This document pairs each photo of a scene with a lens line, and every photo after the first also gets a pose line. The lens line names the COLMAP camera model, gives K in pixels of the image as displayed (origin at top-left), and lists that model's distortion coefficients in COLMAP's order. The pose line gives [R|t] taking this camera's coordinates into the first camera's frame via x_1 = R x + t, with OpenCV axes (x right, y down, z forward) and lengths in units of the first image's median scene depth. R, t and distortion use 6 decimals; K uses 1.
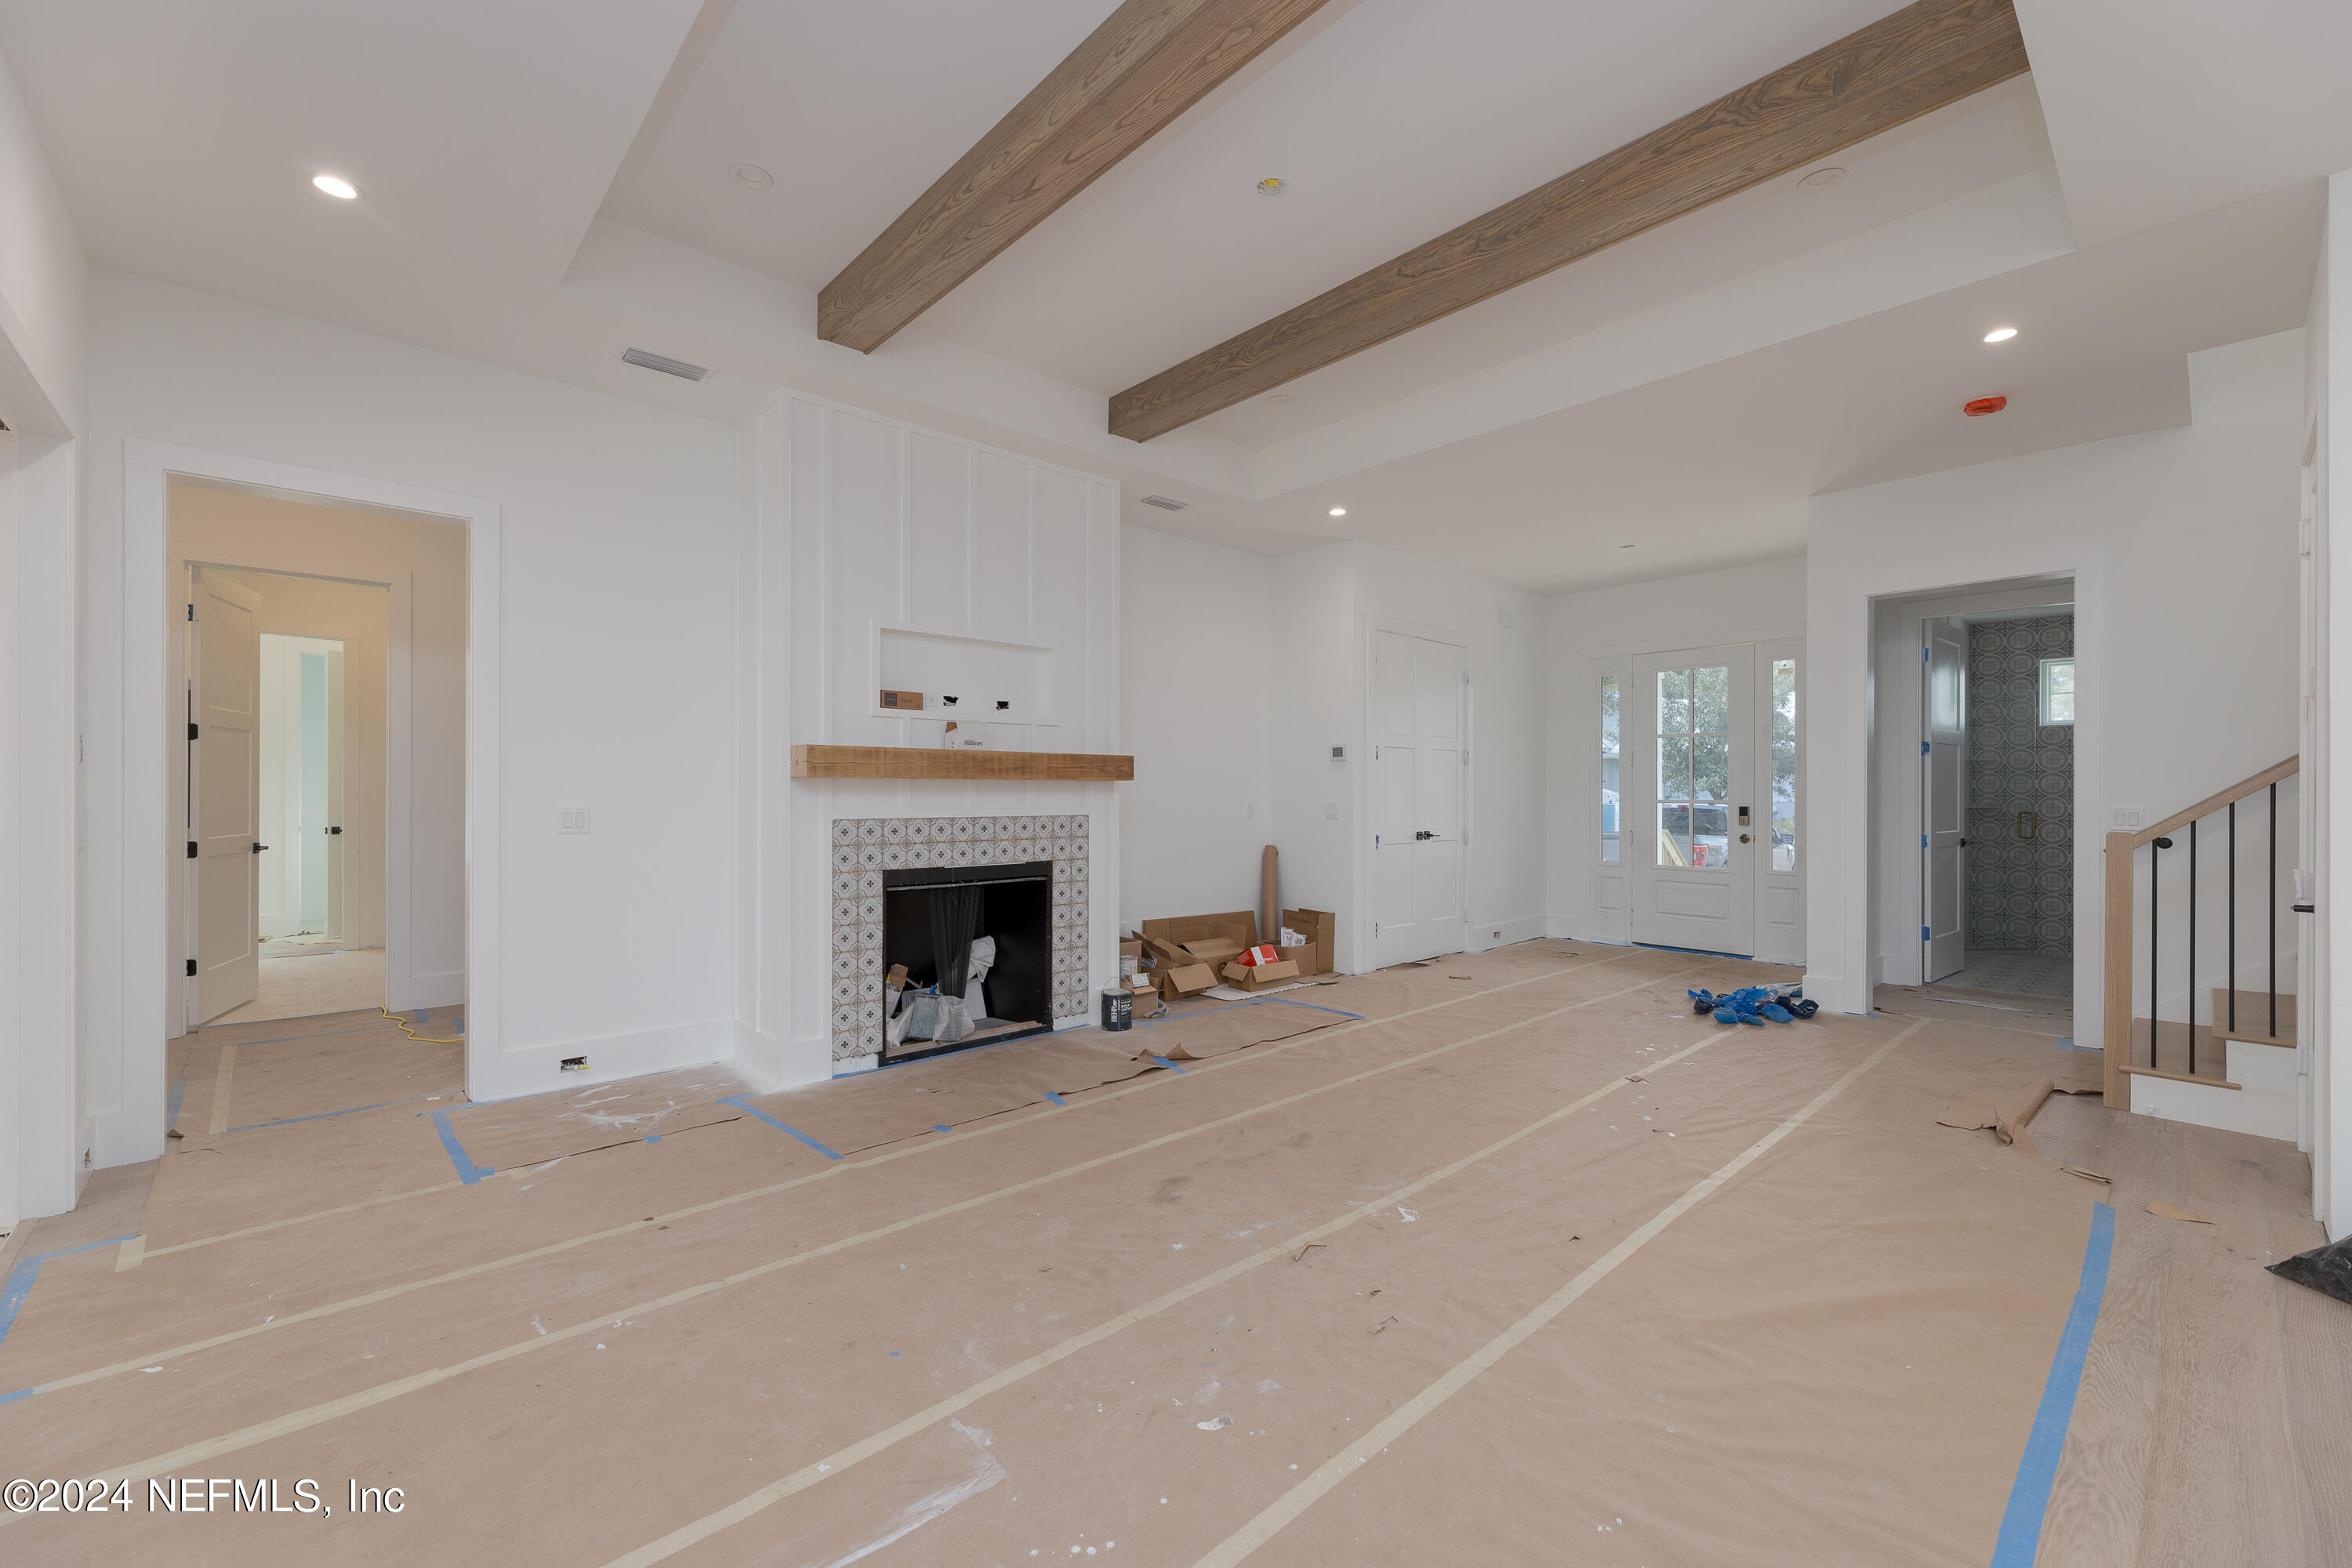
lens RADIAL K [[961.3, 0, 1184.5], [0, 961.3, 793.0], [0, 0, 1]] dist [0.000154, 0.000362]
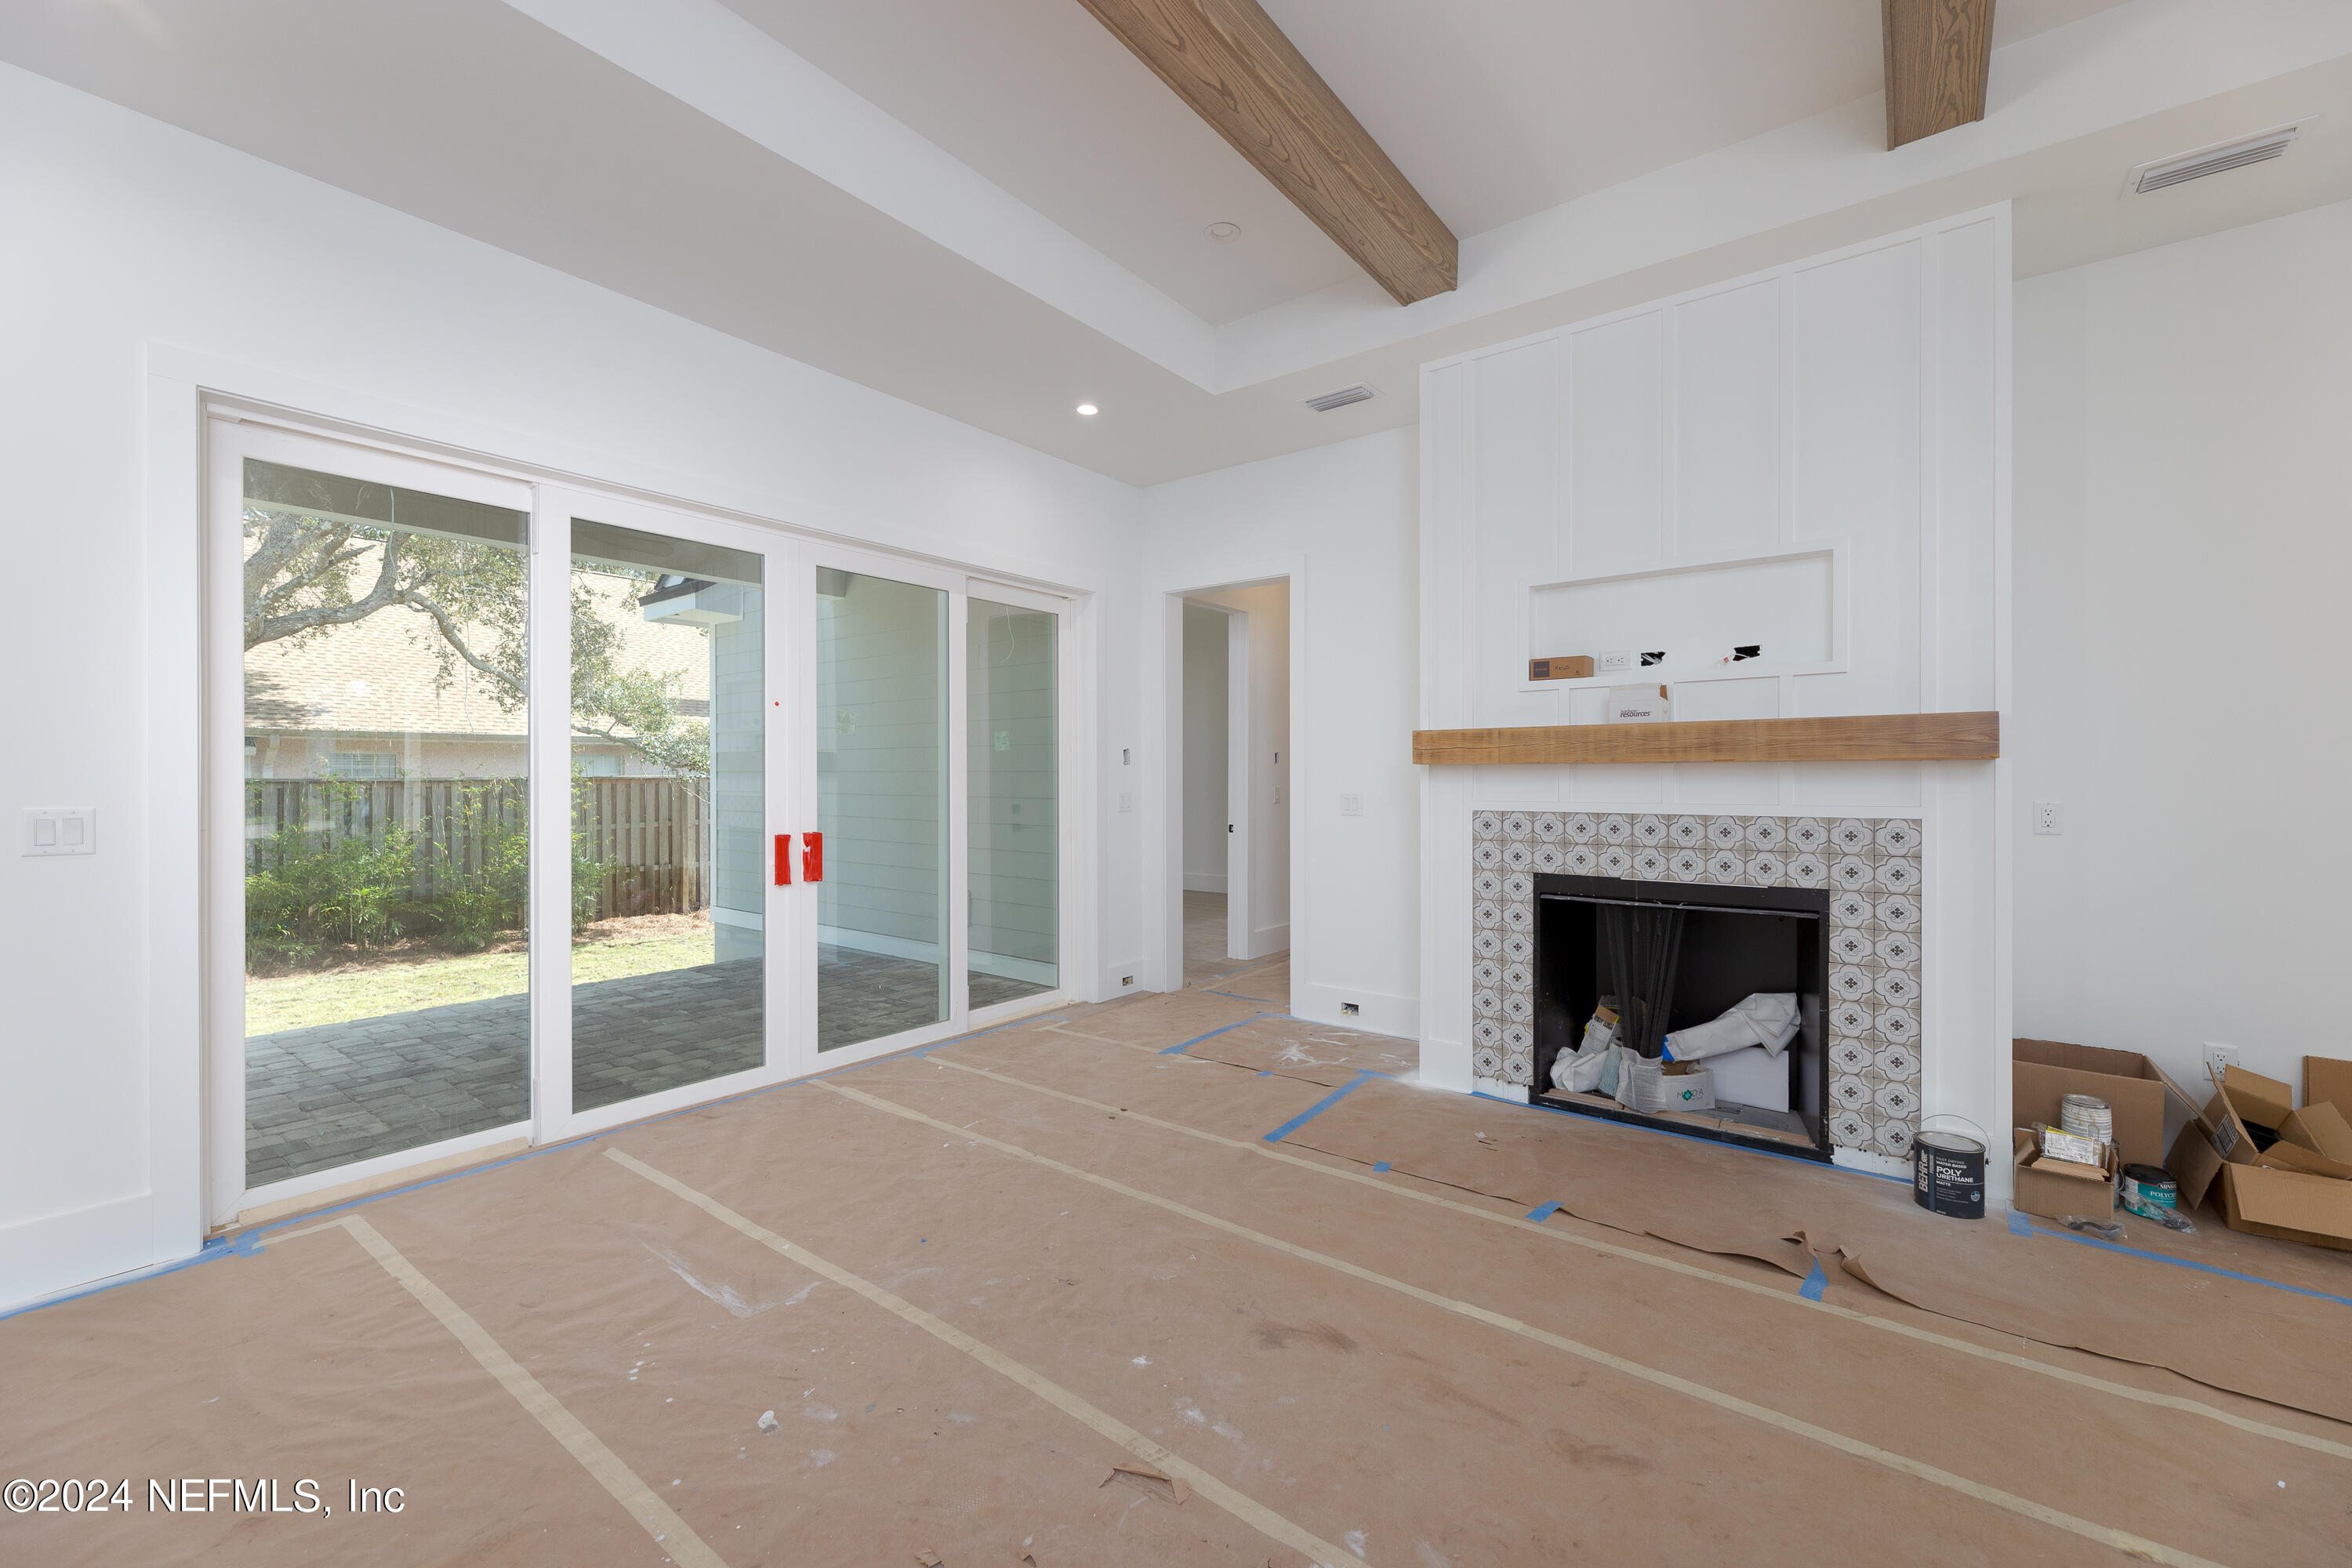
lens RADIAL K [[961.3, 0, 1174.3], [0, 961.3, 783.1], [0, 0, 1]] dist [0.000154, 0.000362]
pose [[0.160021, 0.002181, -0.987111, 0.481759], [-0.000494, 0.999998, 0.002129, -0.000201], [0.987114, 0.000147, 0.160022, 0.565409]]
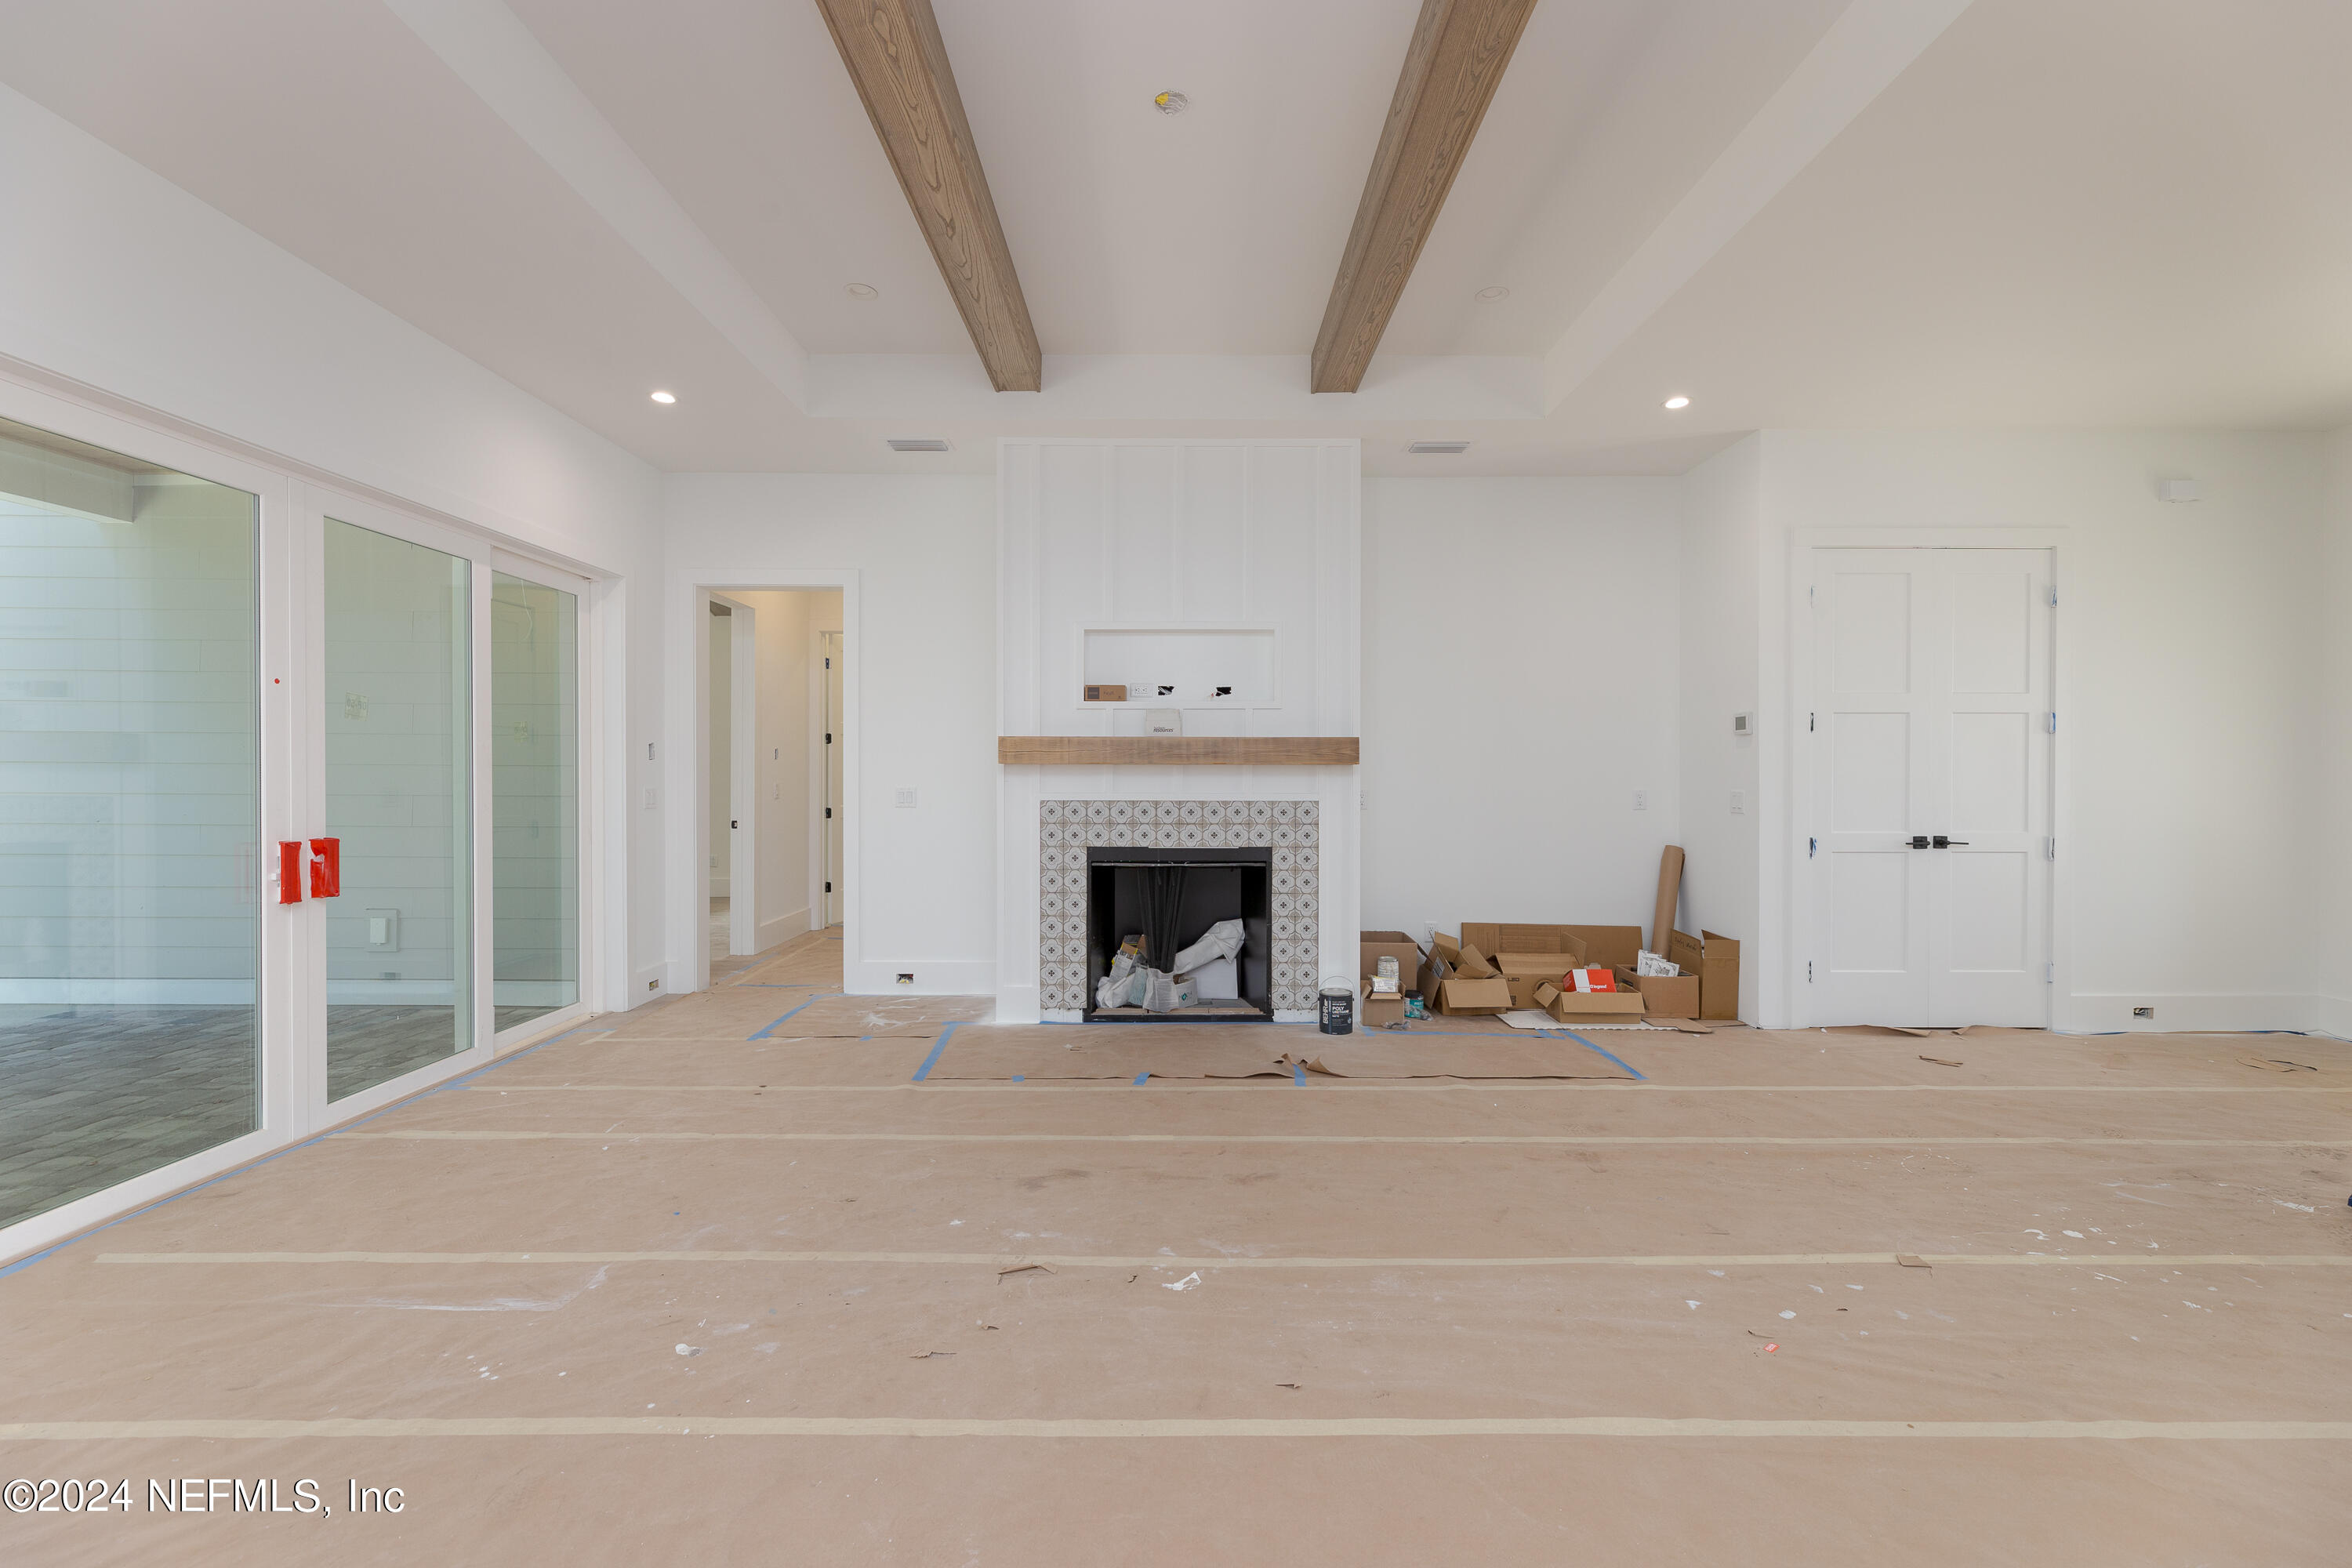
lens RADIAL K [[961.3, 0, 1183.4], [0, 961.3, 784.2], [0, 0, 1]] dist [0.000154, 0.000362]
pose [[0.735213, 0.005519, -0.677813, 0.537490], [-0.001619, 0.999978, 0.006386, 0.000341], [0.677834, -0.003598, 0.735206, 0.261093]]
